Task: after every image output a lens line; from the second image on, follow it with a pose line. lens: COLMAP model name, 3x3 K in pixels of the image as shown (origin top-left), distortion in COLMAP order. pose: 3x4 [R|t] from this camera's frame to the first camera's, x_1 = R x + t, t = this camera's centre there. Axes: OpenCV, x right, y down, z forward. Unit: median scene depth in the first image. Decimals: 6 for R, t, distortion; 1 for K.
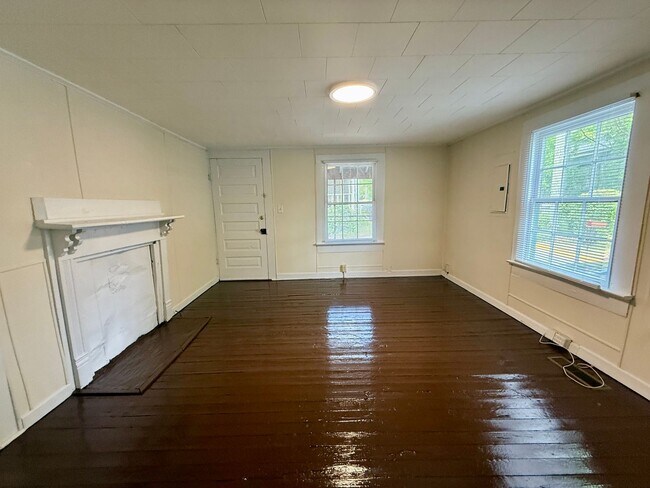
lens RADIAL K [[262.3, 0, 323.7], [0, 262.3, 242.6], [0, 0, 1]] dist [0.001695, -0.000346]
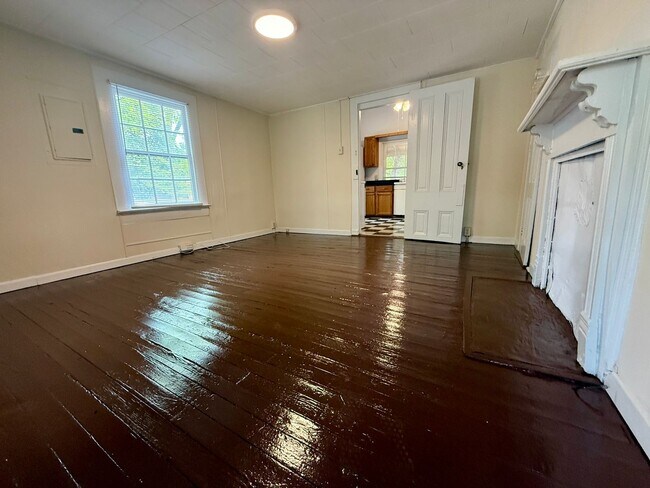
lens RADIAL K [[262.3, 0, 321.4], [0, 262.3, 240.8], [0, 0, 1]] dist [0.001695, -0.000346]
pose [[-0.858934, -0.052929, 0.509343, -0.479216], [0.125254, 0.942717, 0.309187, -0.039319], [-0.496531, 0.329369, -0.803102, 1.541411]]
